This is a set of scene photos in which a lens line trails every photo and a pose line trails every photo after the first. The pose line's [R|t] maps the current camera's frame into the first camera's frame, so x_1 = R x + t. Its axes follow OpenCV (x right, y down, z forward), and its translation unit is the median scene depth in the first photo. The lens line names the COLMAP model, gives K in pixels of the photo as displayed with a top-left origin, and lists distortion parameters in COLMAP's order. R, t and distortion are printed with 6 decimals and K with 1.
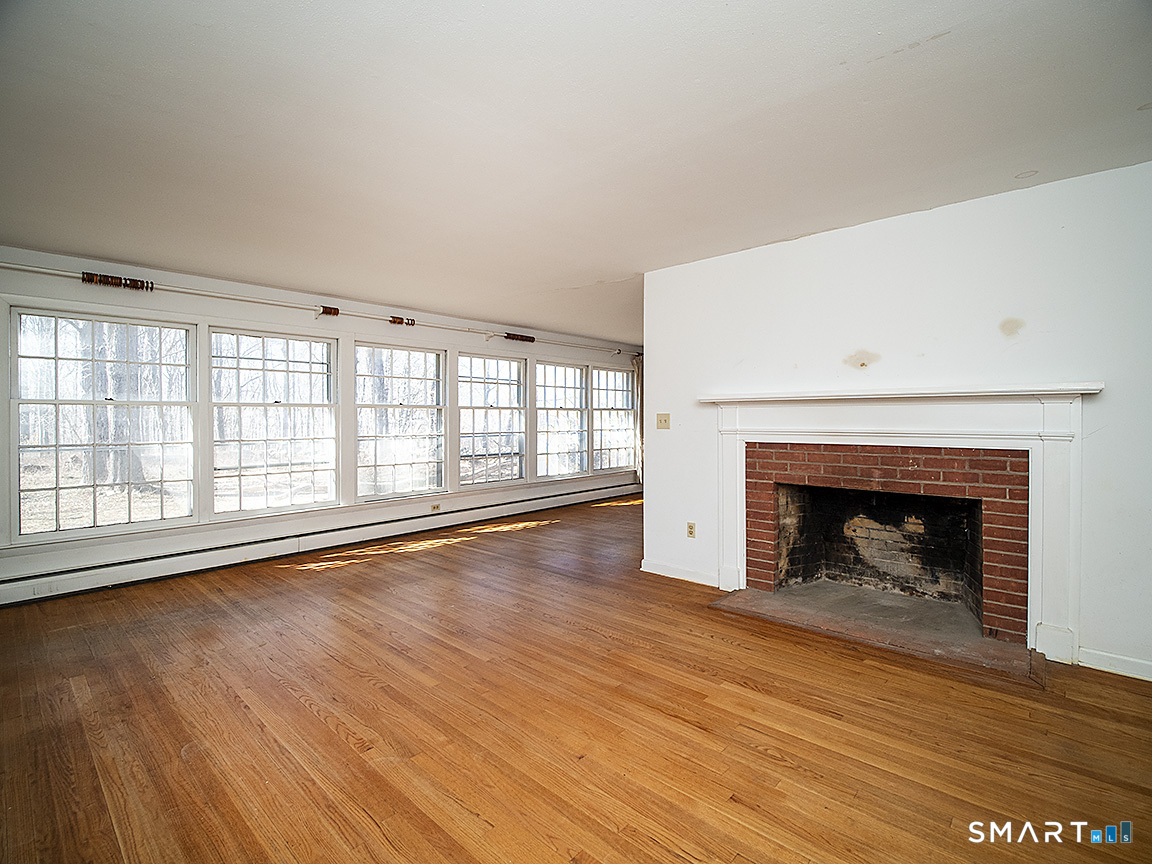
lens RADIAL K [[535.3, 0, 580.6], [0, 535.3, 431.6], [0, 0, 1]] dist [-0.016351, -0.000709]
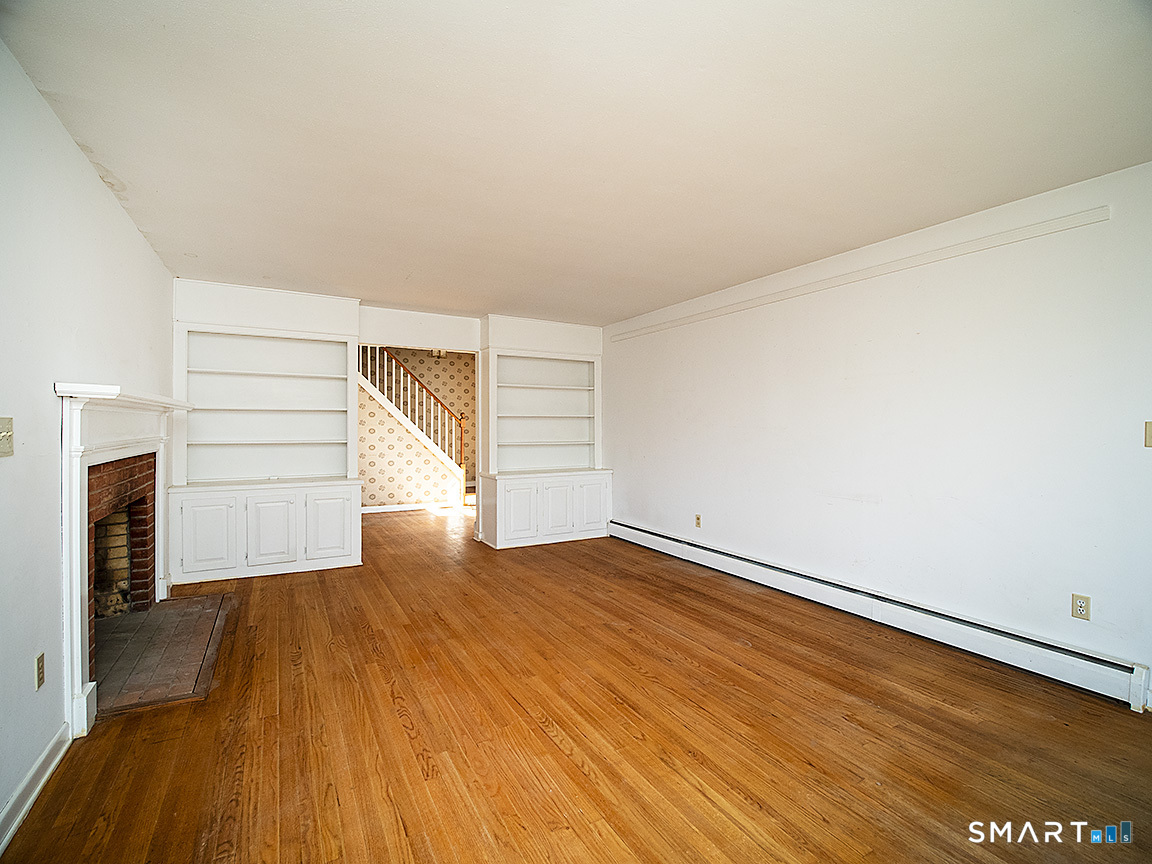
lens RADIAL K [[535.3, 0, 580.6], [0, 535.3, 431.6], [0, 0, 1]] dist [-0.016351, -0.000709]
pose [[-0.949157, -0.002456, 0.314793, -0.474752], [0.009092, 0.999338, 0.035212, -0.042798], [-0.314671, 0.036284, -0.948507, 1.594619]]
